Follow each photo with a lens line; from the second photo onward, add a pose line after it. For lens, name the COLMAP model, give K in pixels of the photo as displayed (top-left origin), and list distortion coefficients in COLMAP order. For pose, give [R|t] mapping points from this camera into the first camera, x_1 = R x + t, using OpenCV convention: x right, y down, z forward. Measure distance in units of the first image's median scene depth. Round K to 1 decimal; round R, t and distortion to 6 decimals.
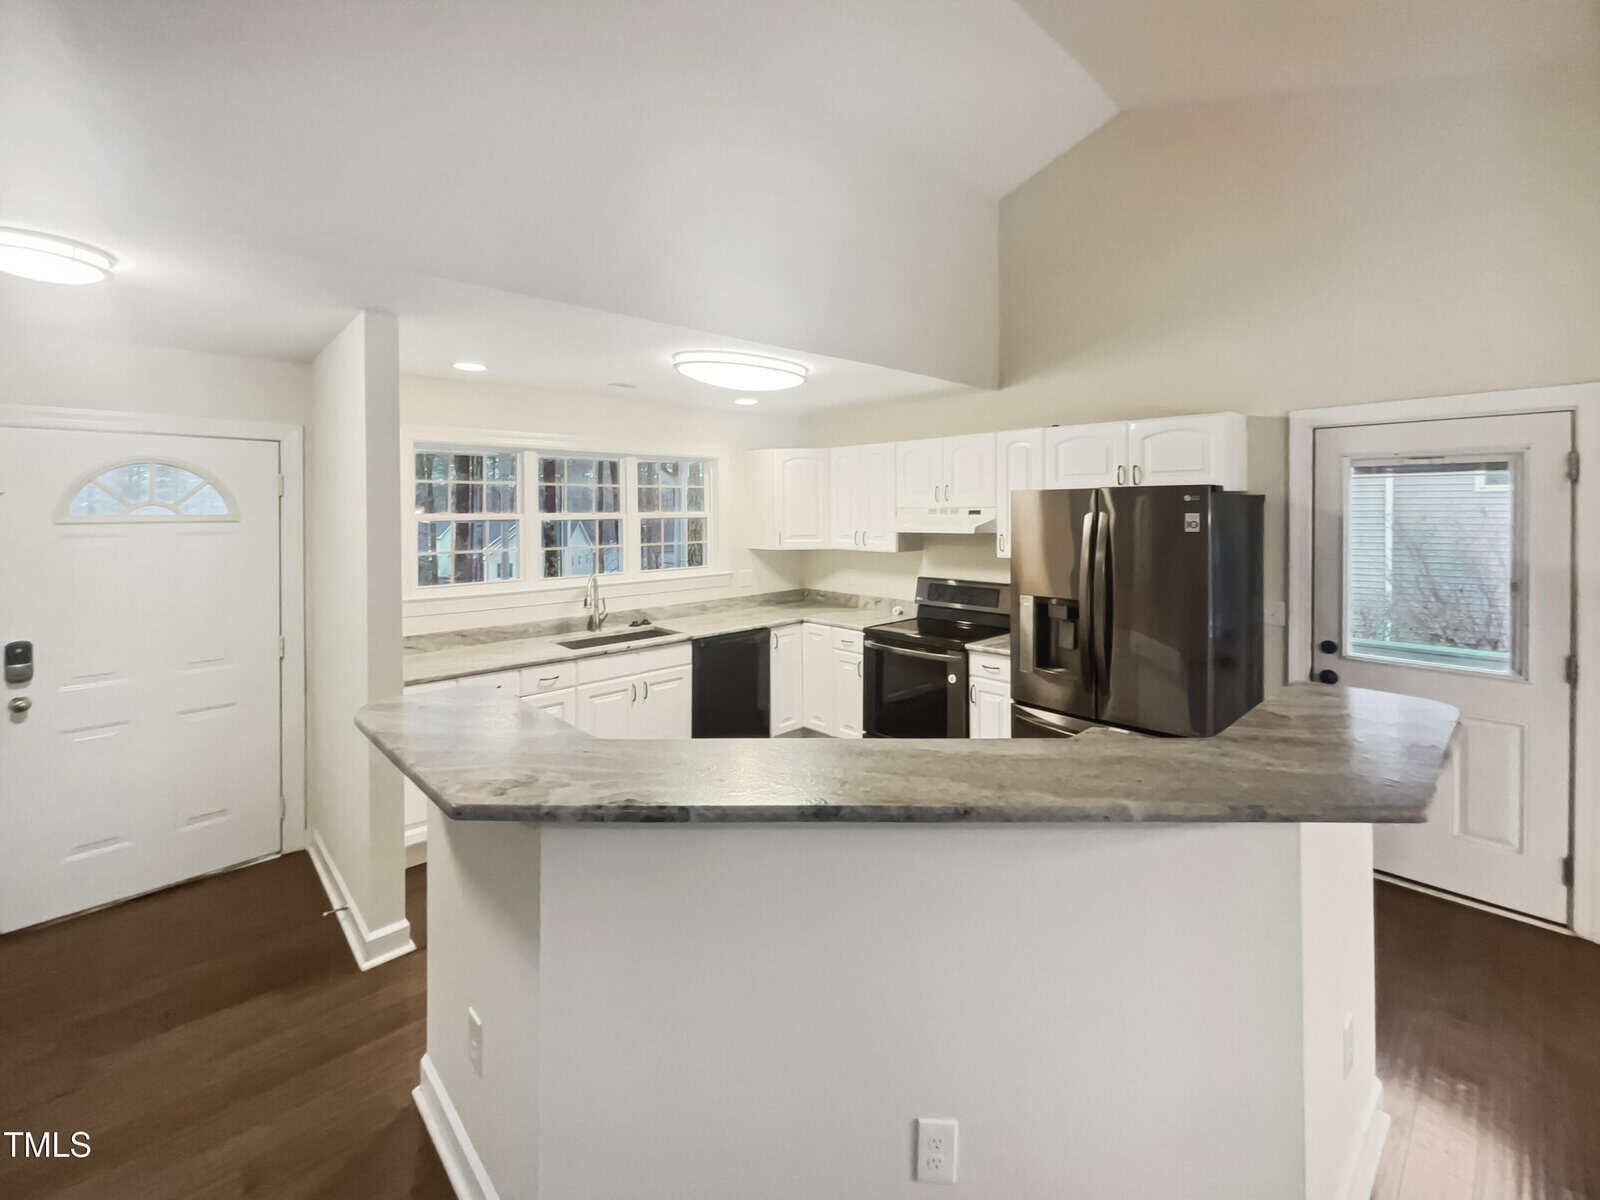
lens RADIAL K [[696.7, 0, 806.3], [0, 696.7, 501.4], [0, 0, 1]] dist [0.002167, 0.000374]
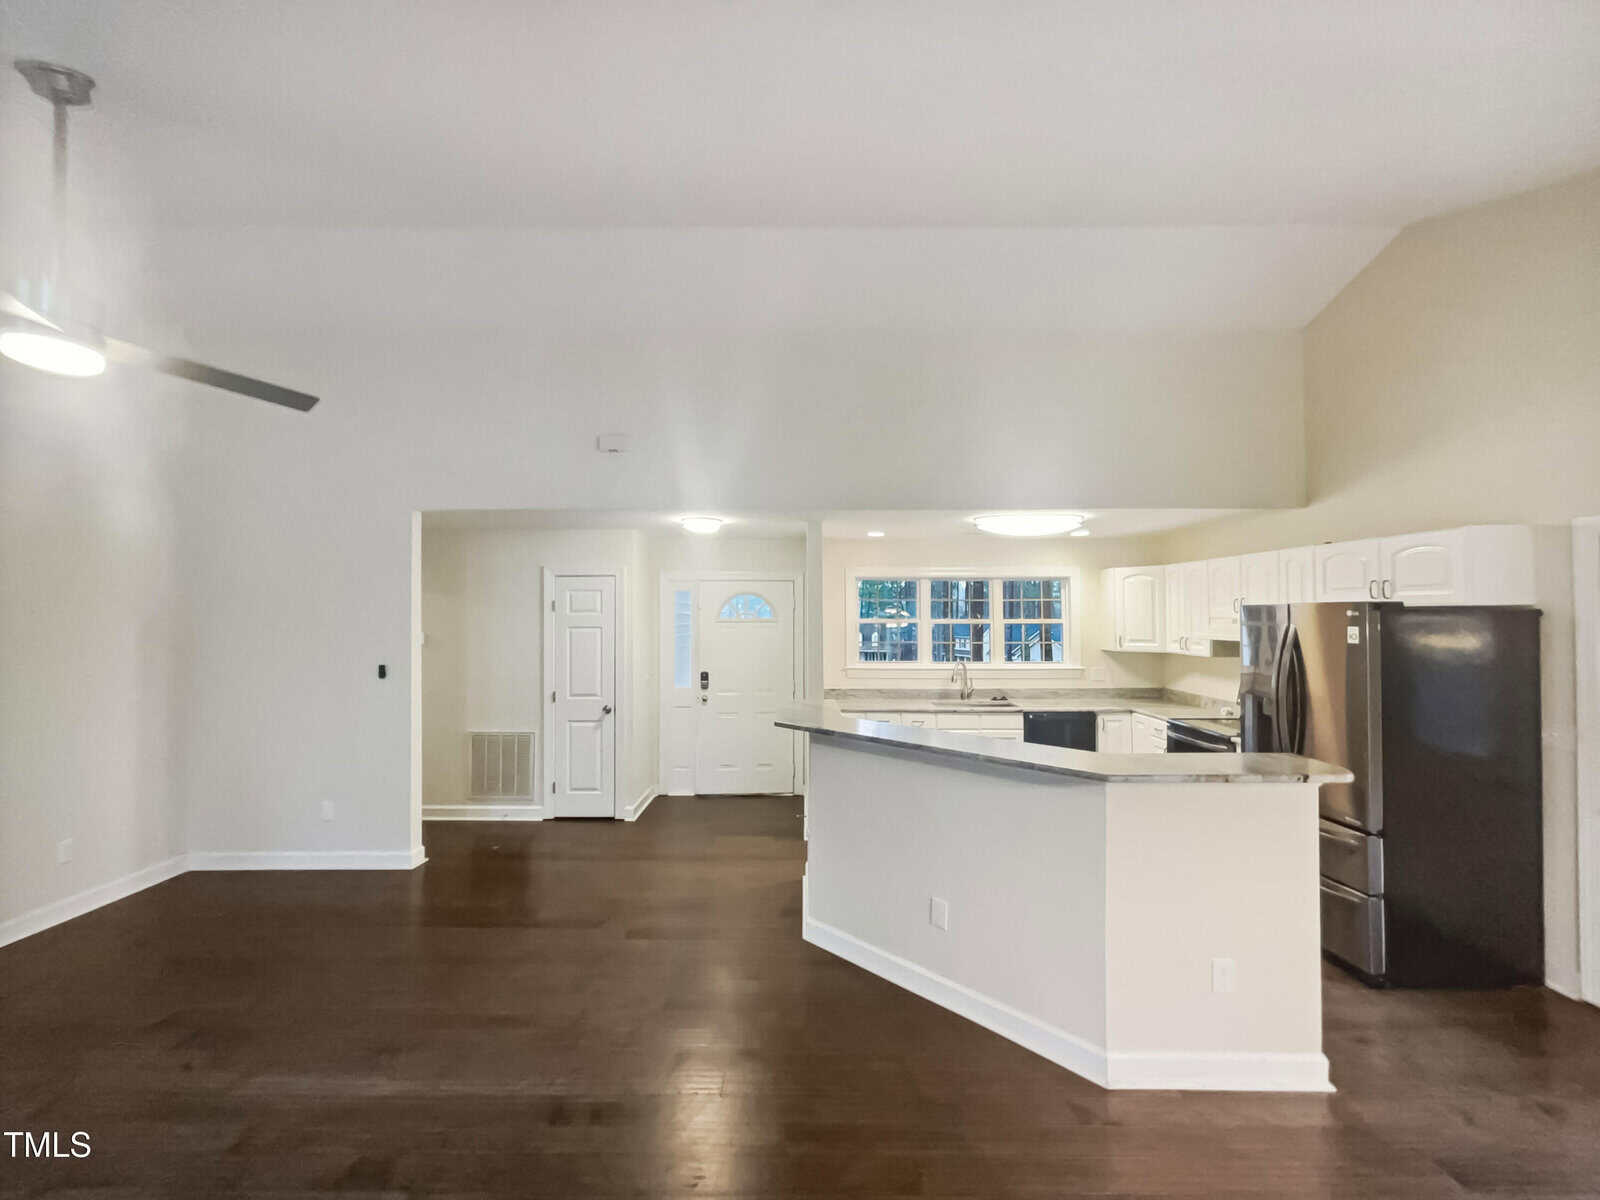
lens RADIAL K [[674.7, 0, 800.6], [0, 674.7, 589.8], [0, 0, 1]] dist [-0.002798, 0.000047]
pose [[0.722870, -0.018830, -0.690728, 0.432564], [0.002526, 0.999694, -0.024609, -0.011788], [0.690980, 0.016044, 0.722696, -0.270001]]
